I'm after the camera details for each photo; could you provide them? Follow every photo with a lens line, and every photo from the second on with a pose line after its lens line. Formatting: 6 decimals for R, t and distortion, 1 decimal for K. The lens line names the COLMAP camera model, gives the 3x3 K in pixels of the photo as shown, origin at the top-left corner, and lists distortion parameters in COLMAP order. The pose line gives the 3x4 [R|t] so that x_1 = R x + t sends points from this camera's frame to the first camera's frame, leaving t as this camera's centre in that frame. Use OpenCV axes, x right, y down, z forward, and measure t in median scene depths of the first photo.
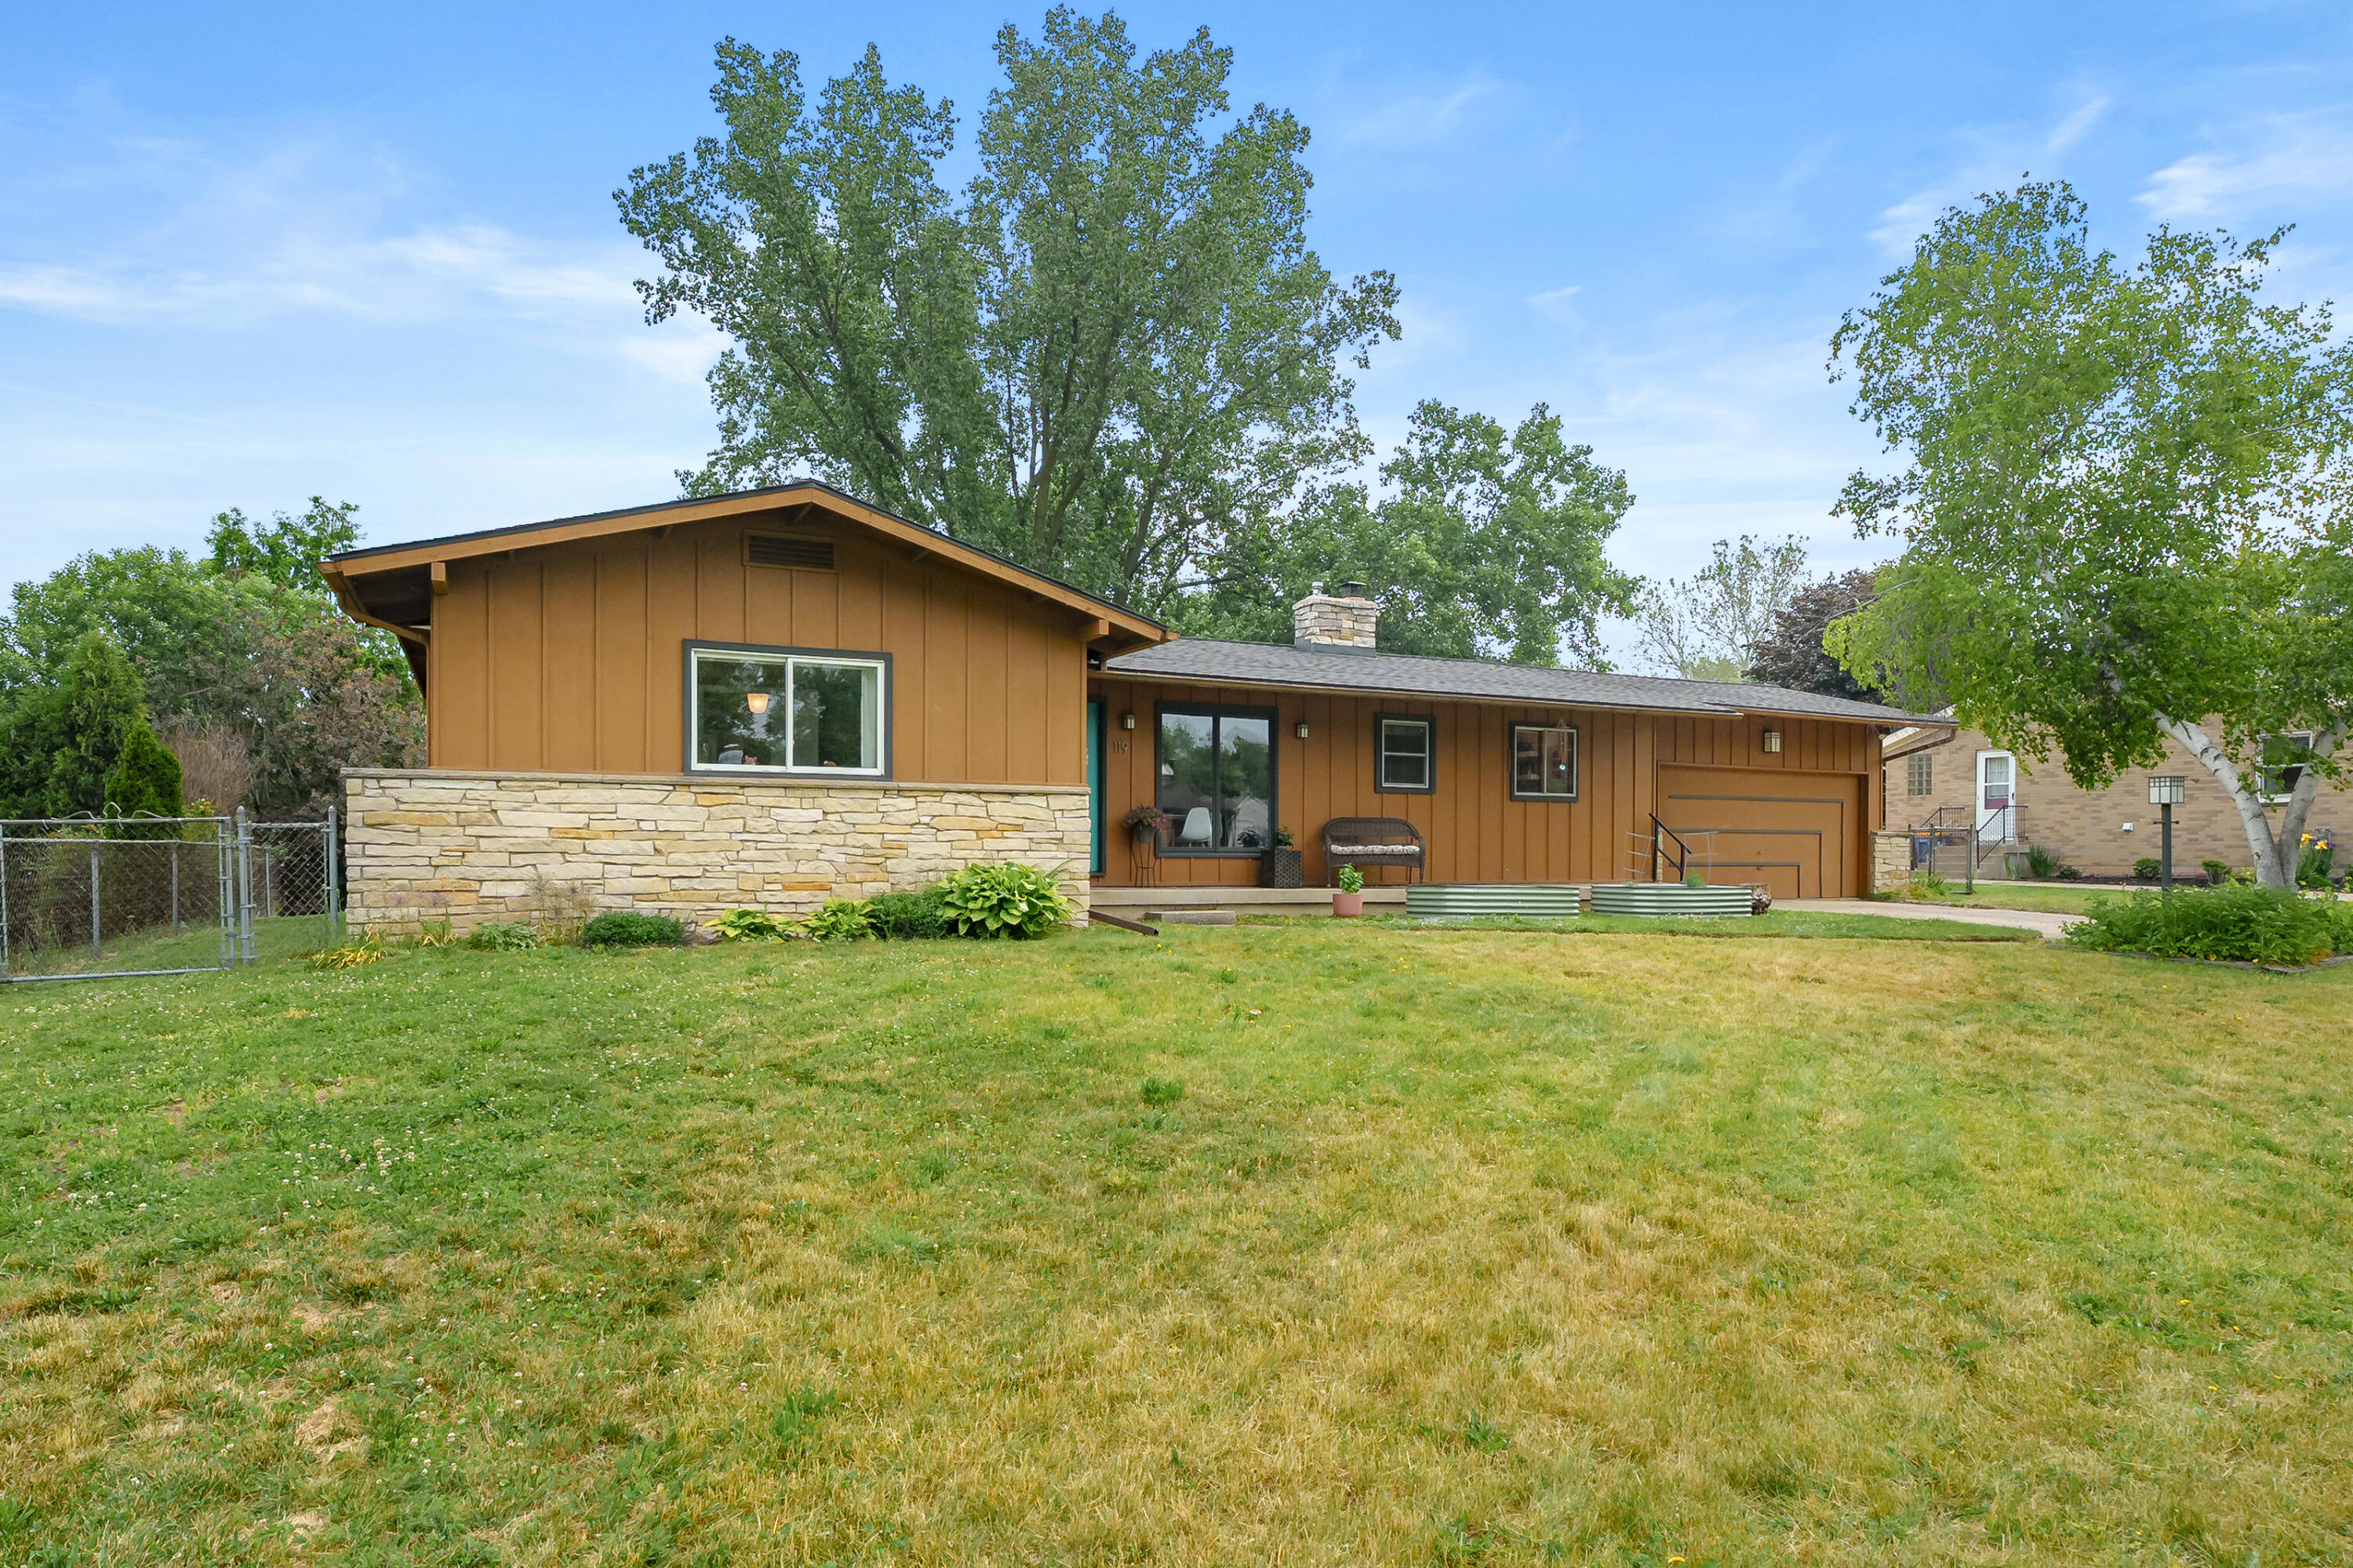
lens RADIAL K [[1107.5, 0, 1266.6], [0, 1107.5, 833.9], [0, 0, 1]] dist [-0.004153, 0.000727]
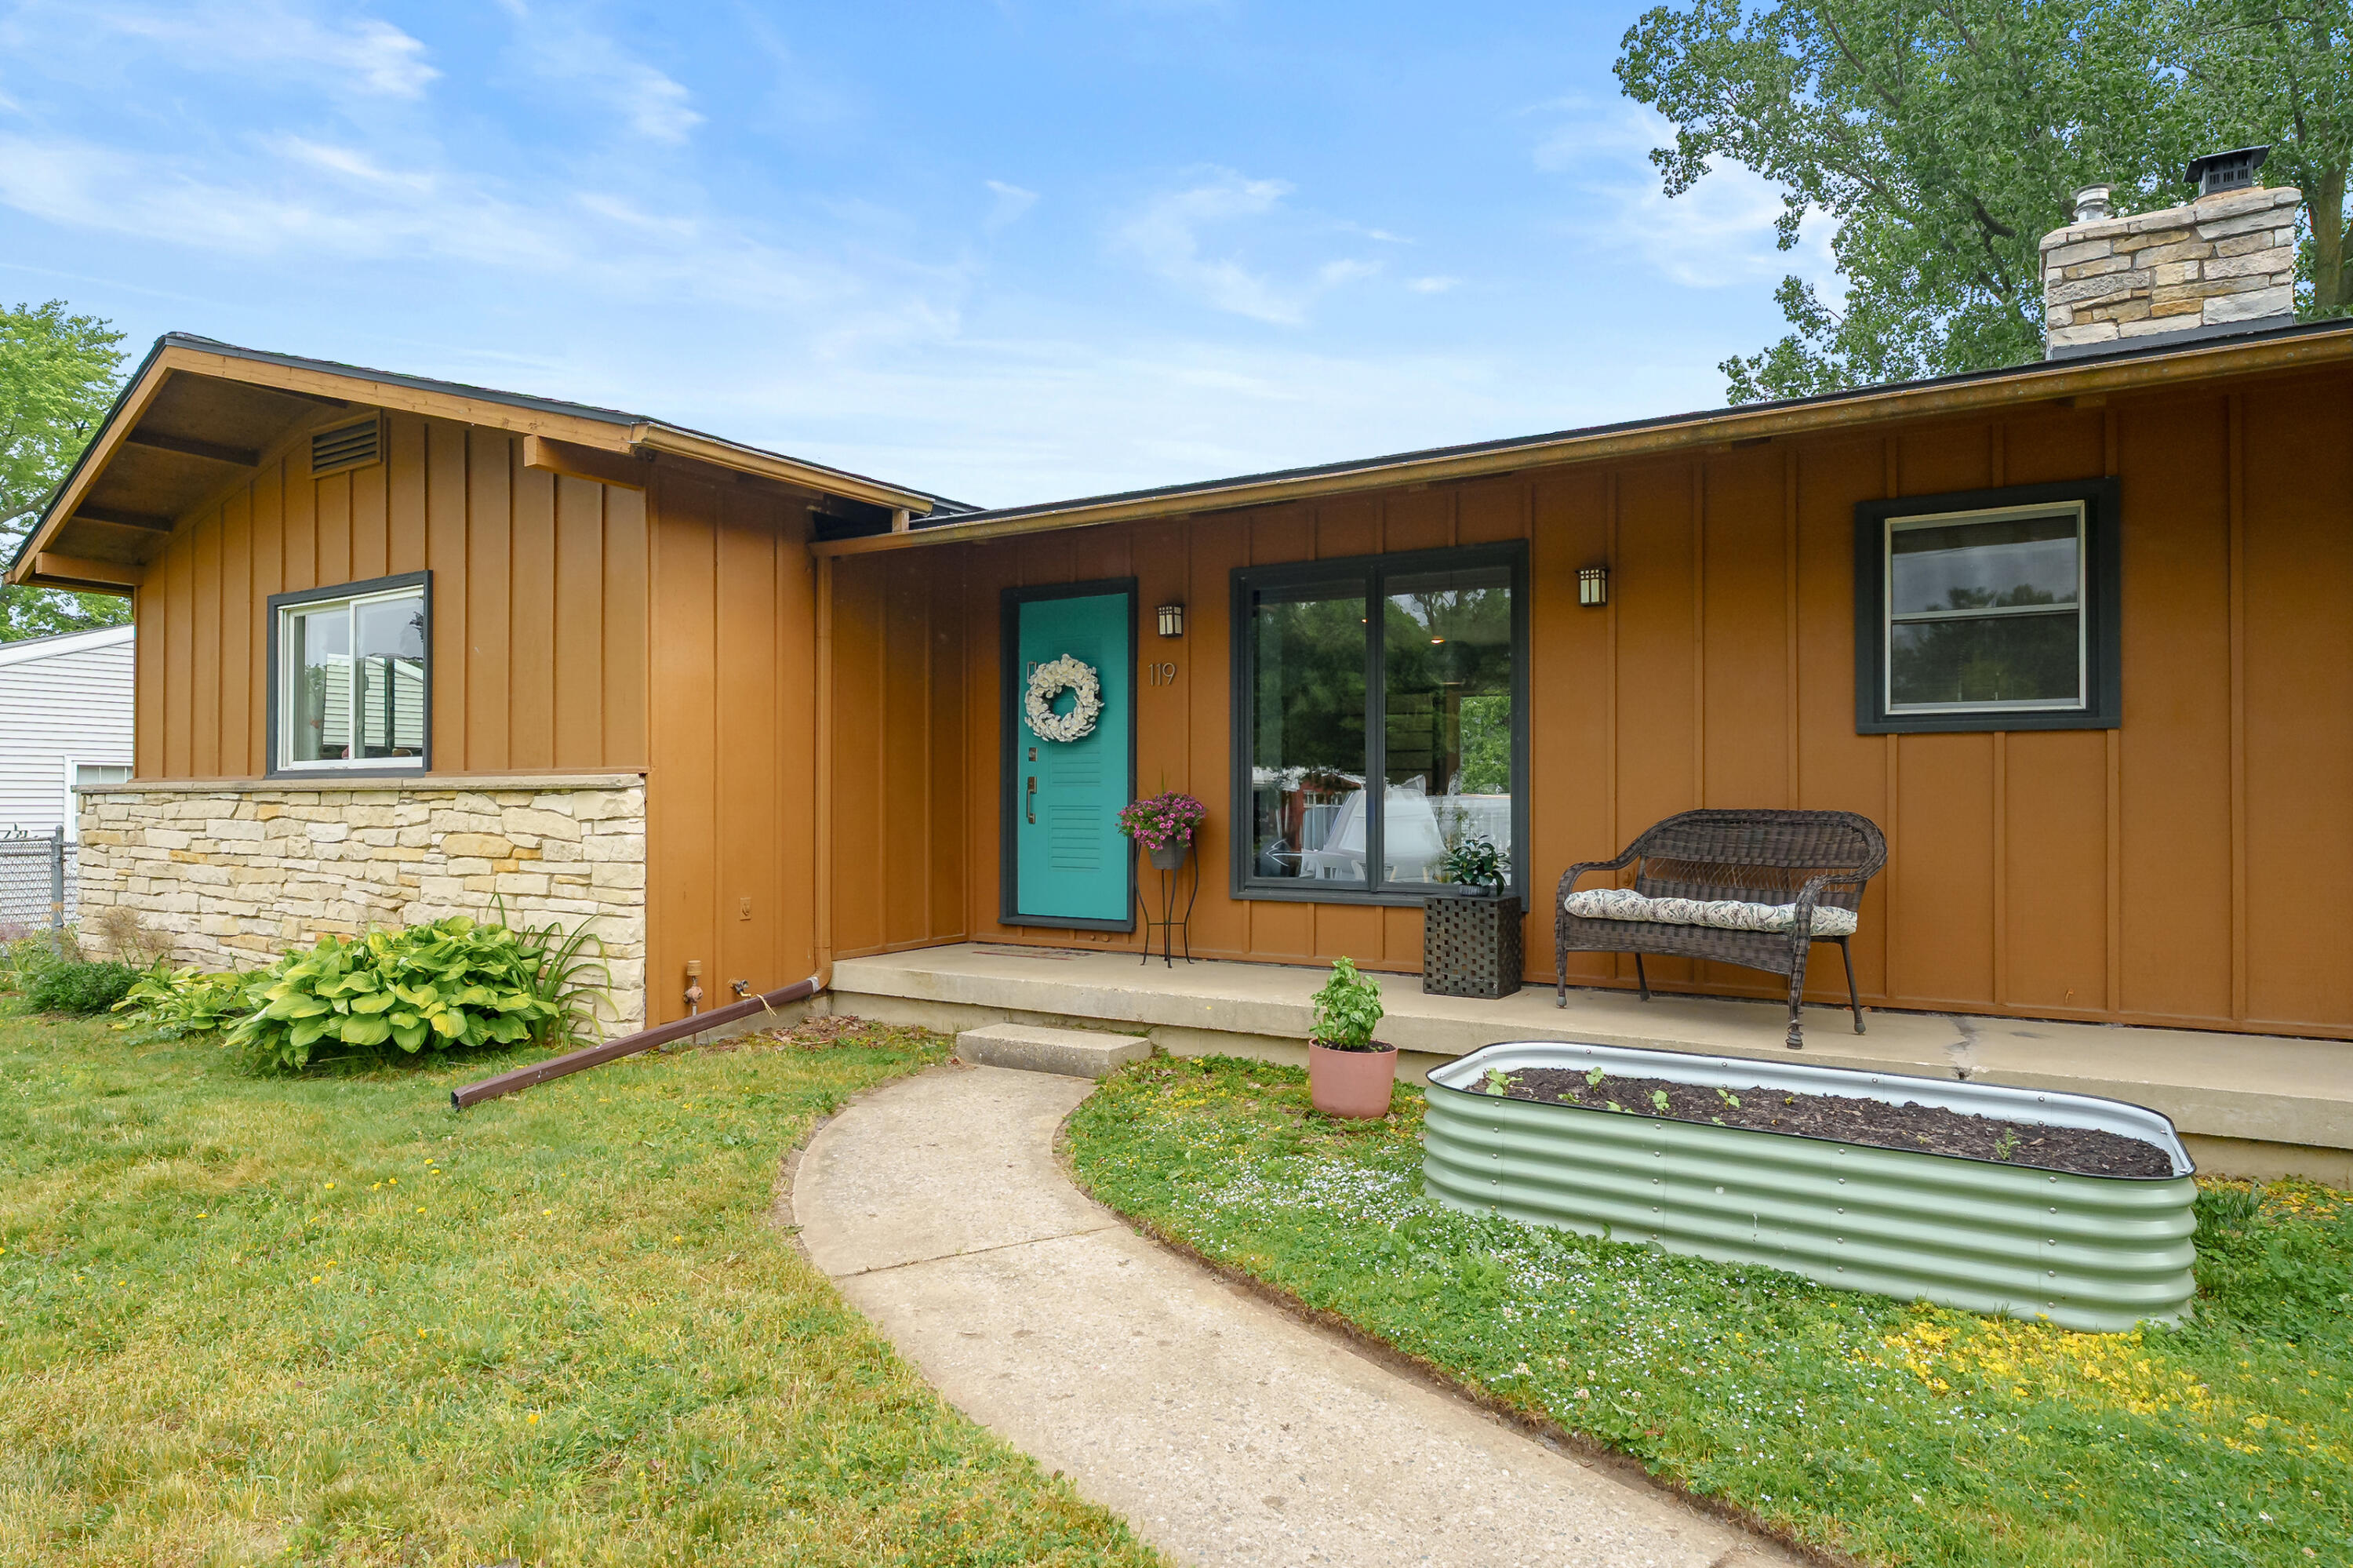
lens RADIAL K [[1336.4, 0, 1172.7], [0, 1336.4, 758.1], [0, 0, 1]] dist [0.004814, 0.002248]
pose [[0.547462, -0.033512, -0.836159, 0.517999], [0.009920, 0.999387, -0.033559, -0.028260], [0.836772, 0.010078, 0.547459, 0.940602]]
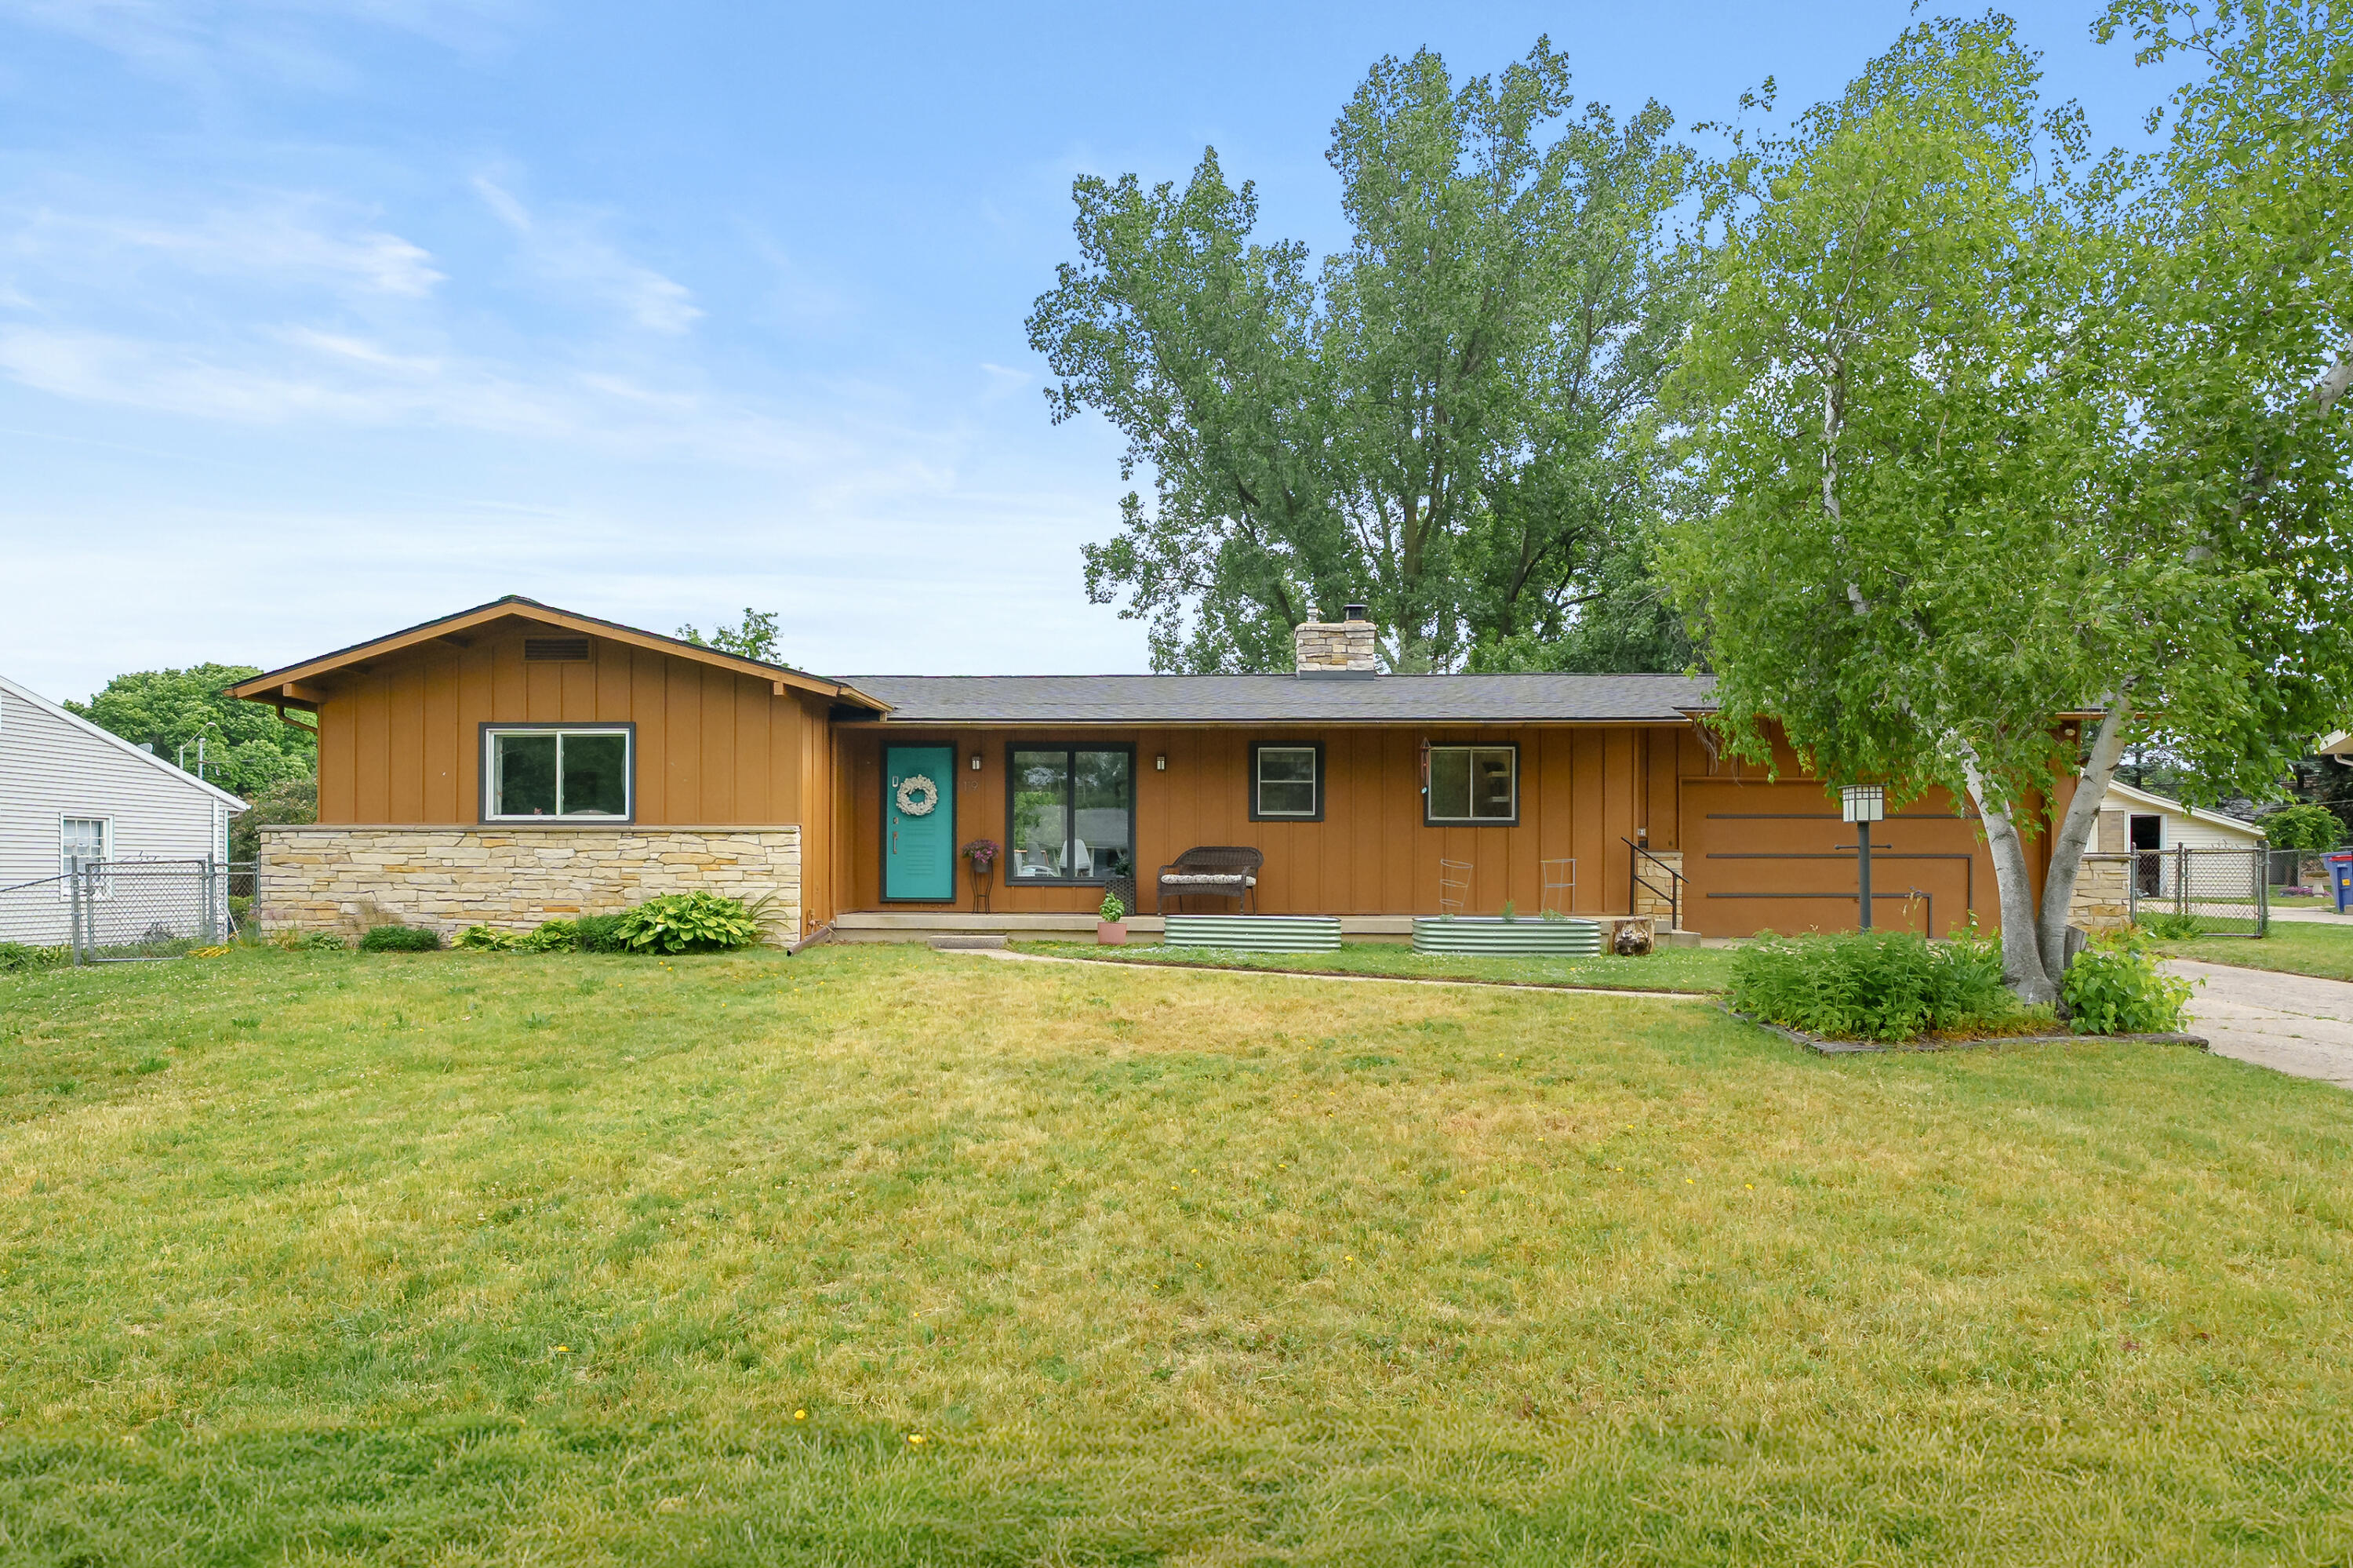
lens RADIAL K [[1107.5, 0, 1272.8], [0, 1107.5, 826.6], [0, 0, 1]] dist [-0.004153, 0.000727]
pose [[0.919422, -0.015845, -0.392954, 0.805021], [0.005399, 0.999602, -0.027675, -0.007589], [0.393236, 0.023323, 0.919142, 0.144186]]
